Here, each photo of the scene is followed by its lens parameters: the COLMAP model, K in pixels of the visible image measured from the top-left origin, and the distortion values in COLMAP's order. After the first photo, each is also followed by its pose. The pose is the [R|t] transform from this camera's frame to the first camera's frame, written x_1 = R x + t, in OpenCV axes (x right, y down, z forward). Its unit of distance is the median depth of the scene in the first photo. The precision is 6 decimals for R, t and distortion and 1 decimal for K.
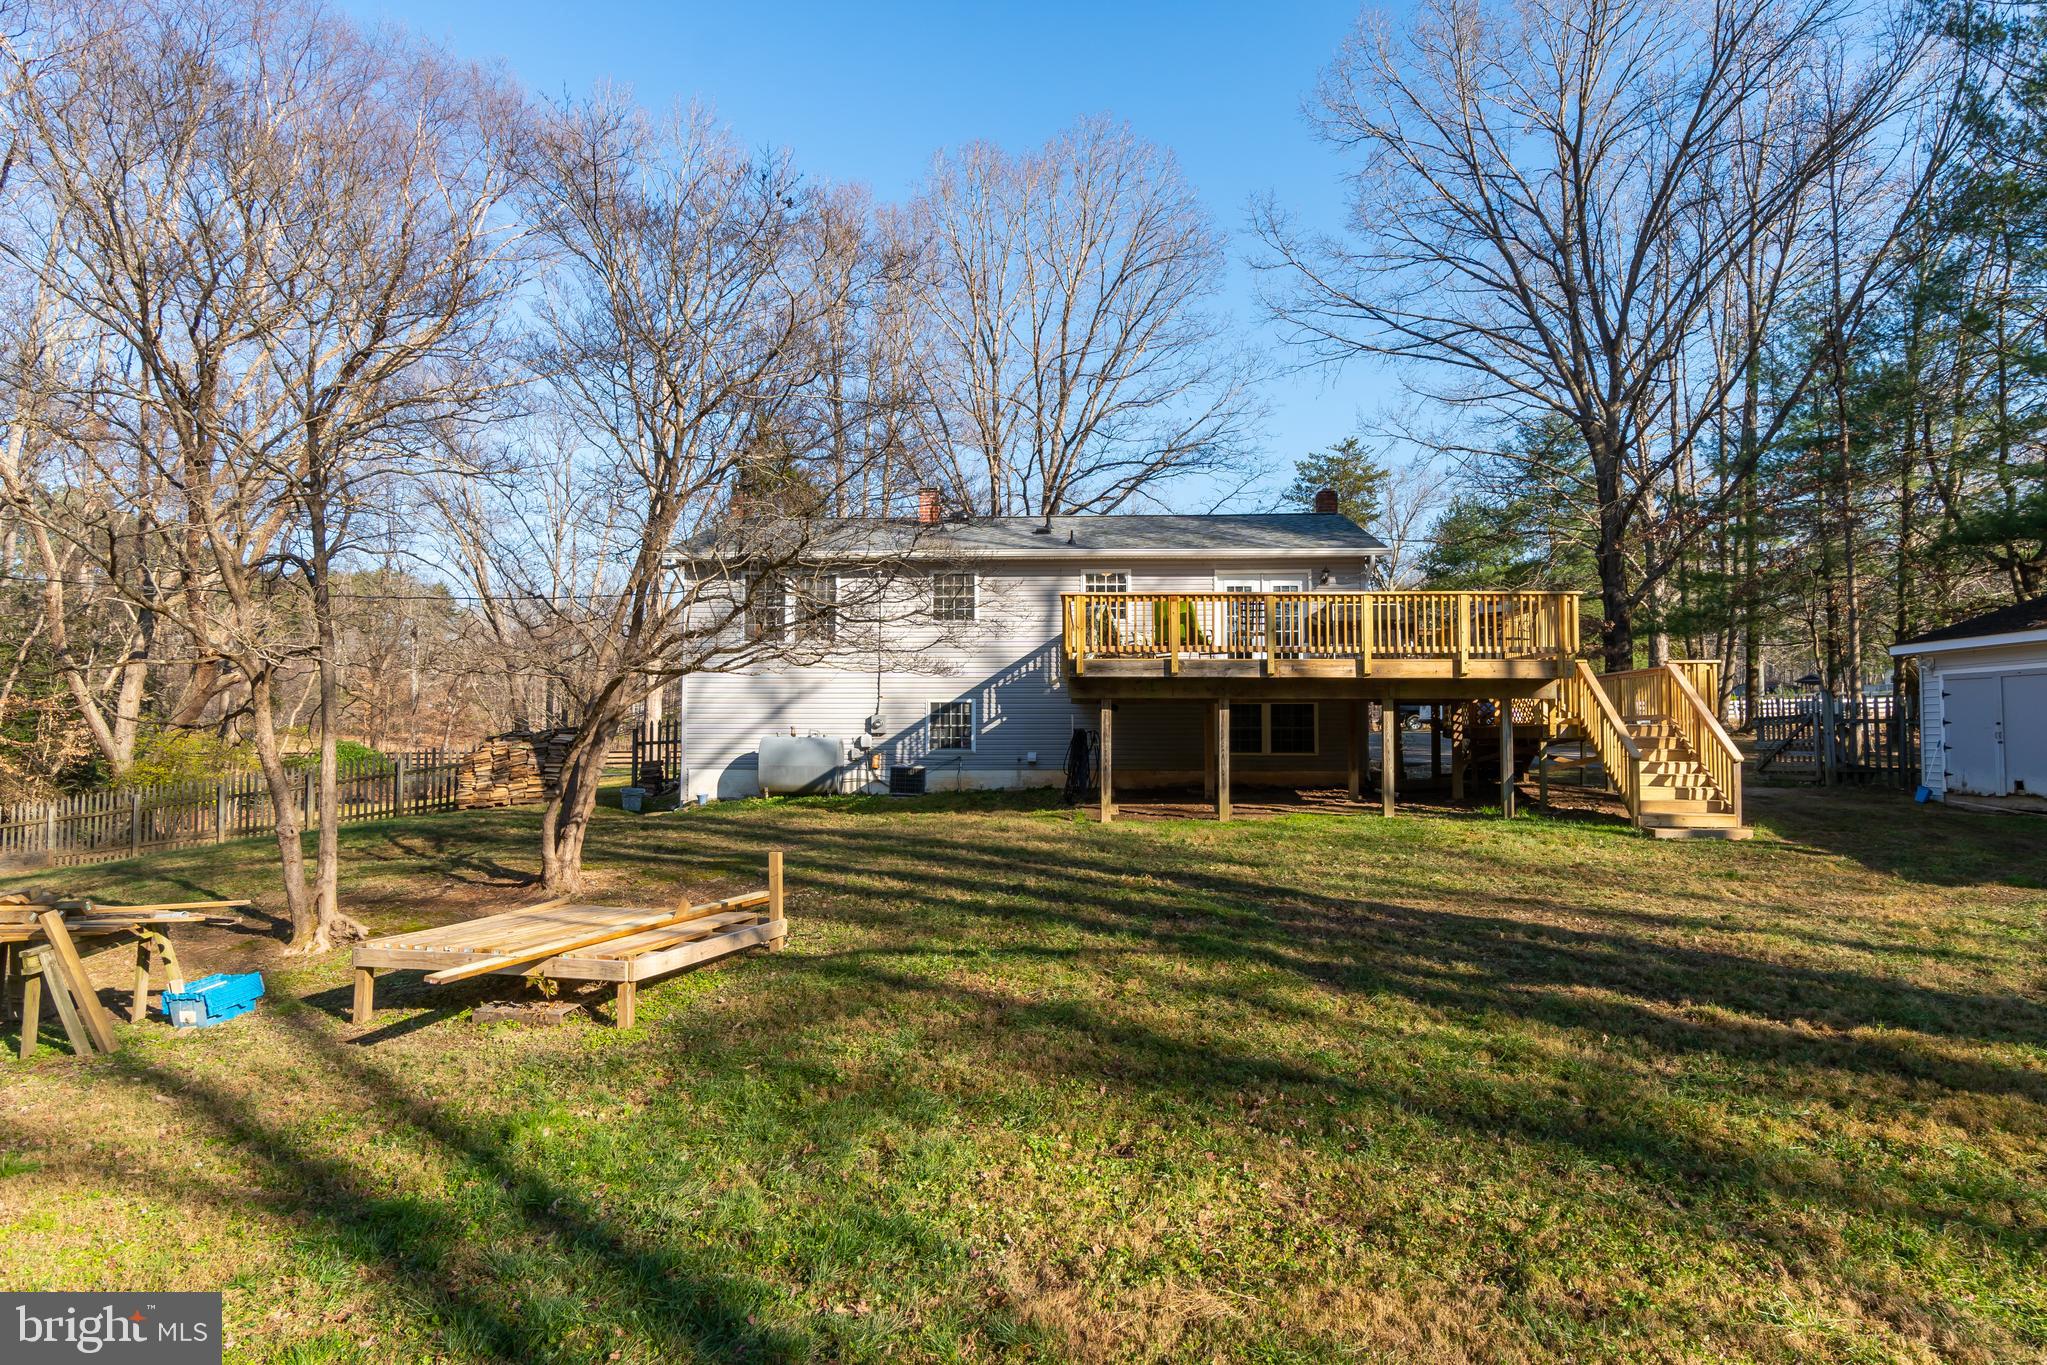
lens RADIAL K [[1200.3, 0, 1021.0], [0, 1200.3, 687.0], [0, 0, 1]] dist [-0.007675, -0.002310]
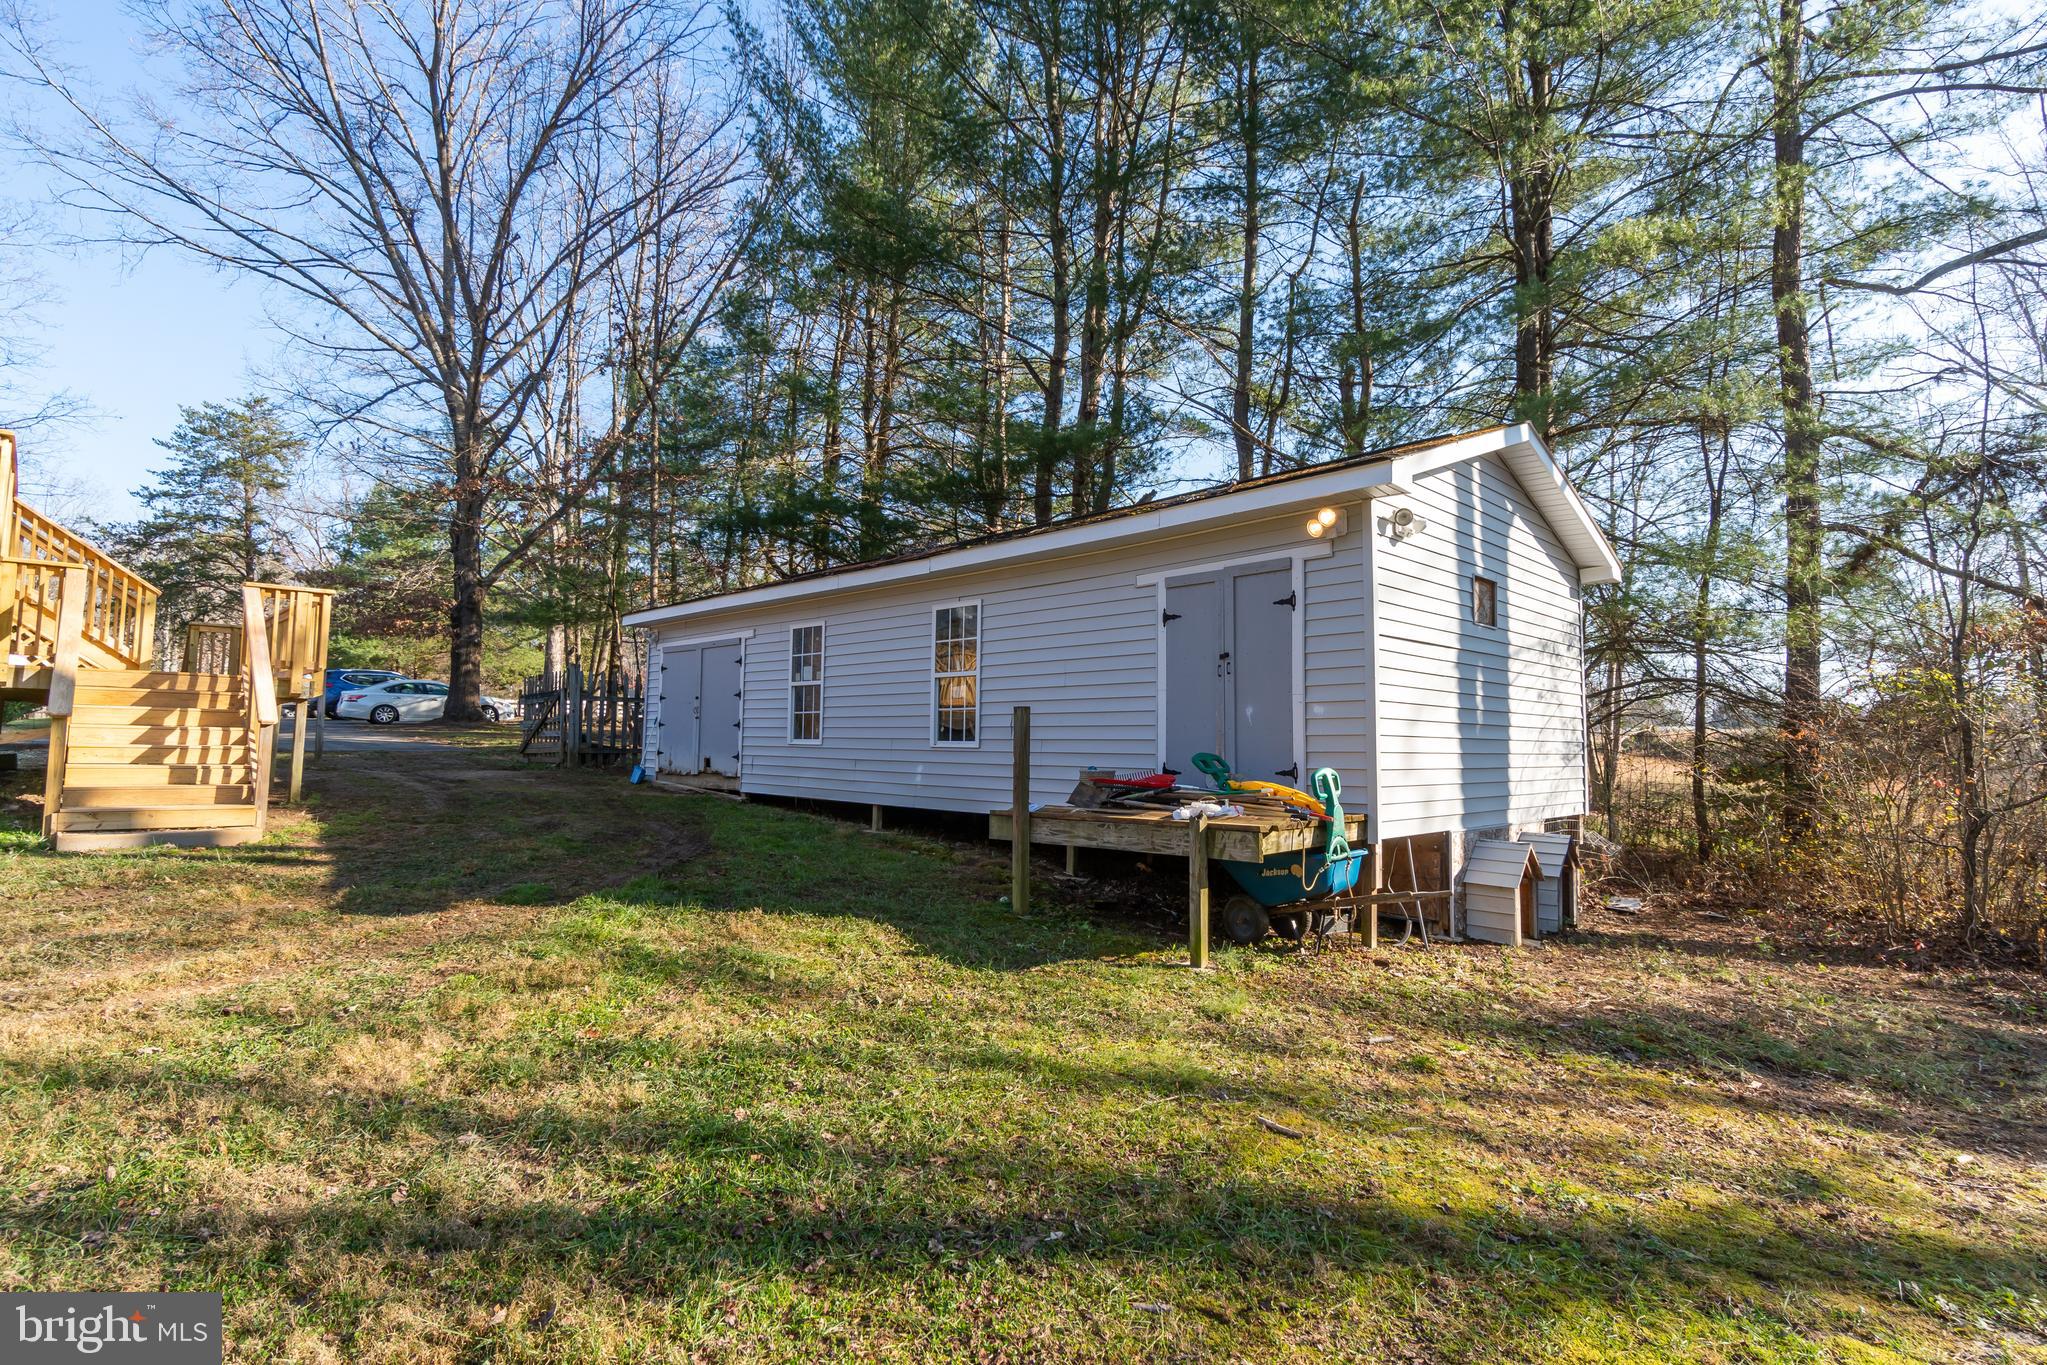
lens RADIAL K [[974.2, 0, 1028.3], [0, 974.2, 678.1], [0, 0, 1]] dist [0.000702, 0.000004]
pose [[0.657023, 0.059560, 0.751514, 0.197781], [-0.042673, 0.998214, -0.041804, 0.017523], [-0.752662, -0.004603, 0.658391, 0.141454]]
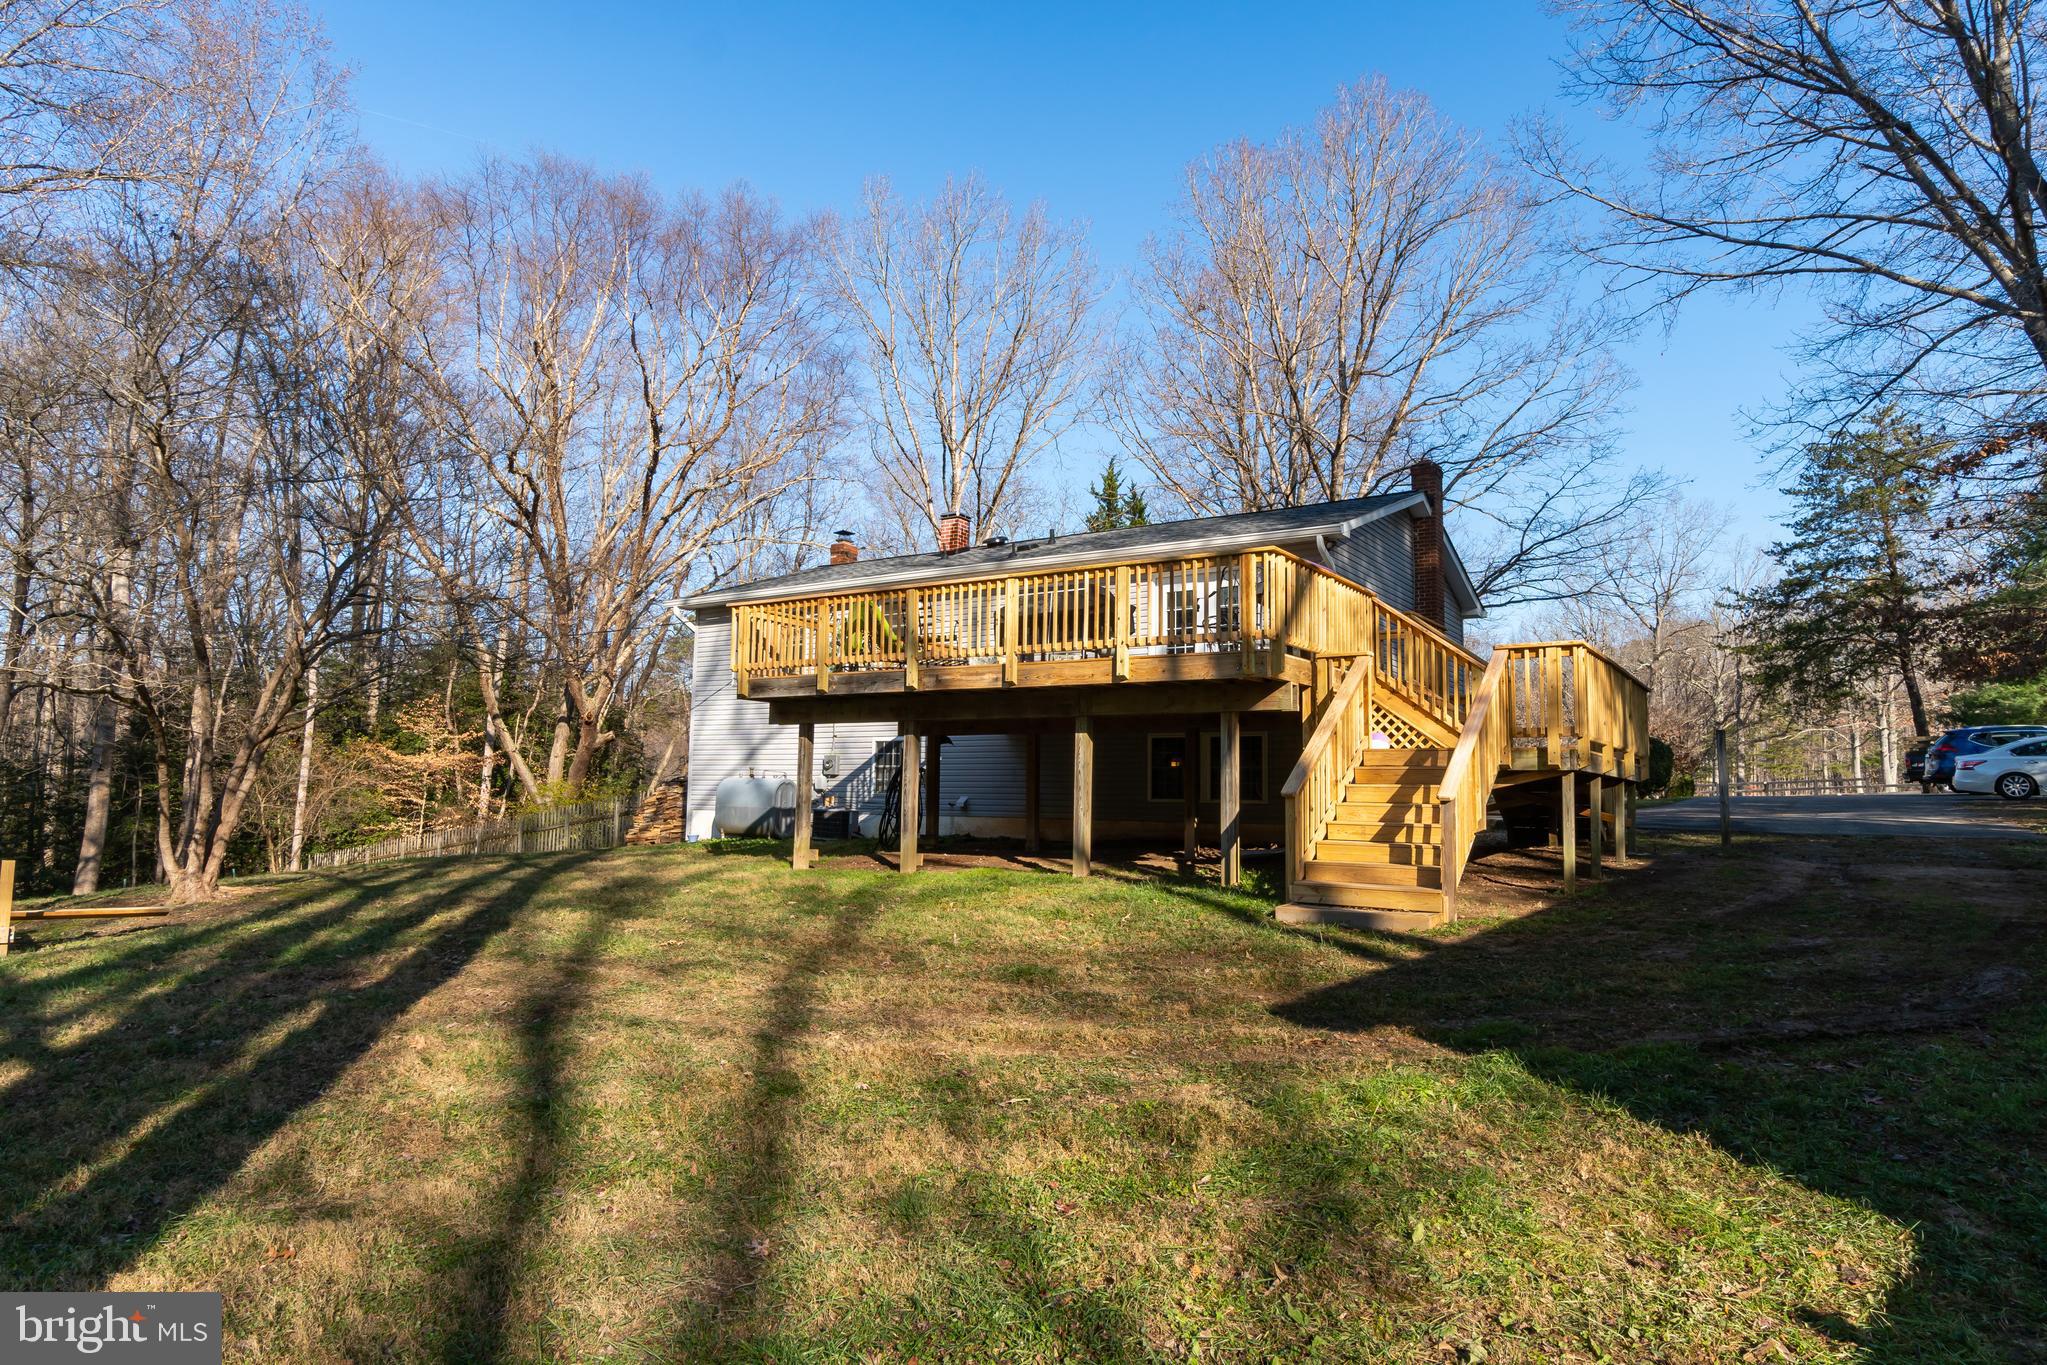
lens RADIAL K [[1200.3, 0, 1029.4], [0, 1200.3, 674.1], [0, 0, 1]] dist [-0.007675, -0.002310]
pose [[0.861566, -0.040195, -0.506052, 0.310890], [0.005402, 0.997530, -0.070034, 0.016797], [0.507617, 0.057605, 0.859655, 0.164340]]
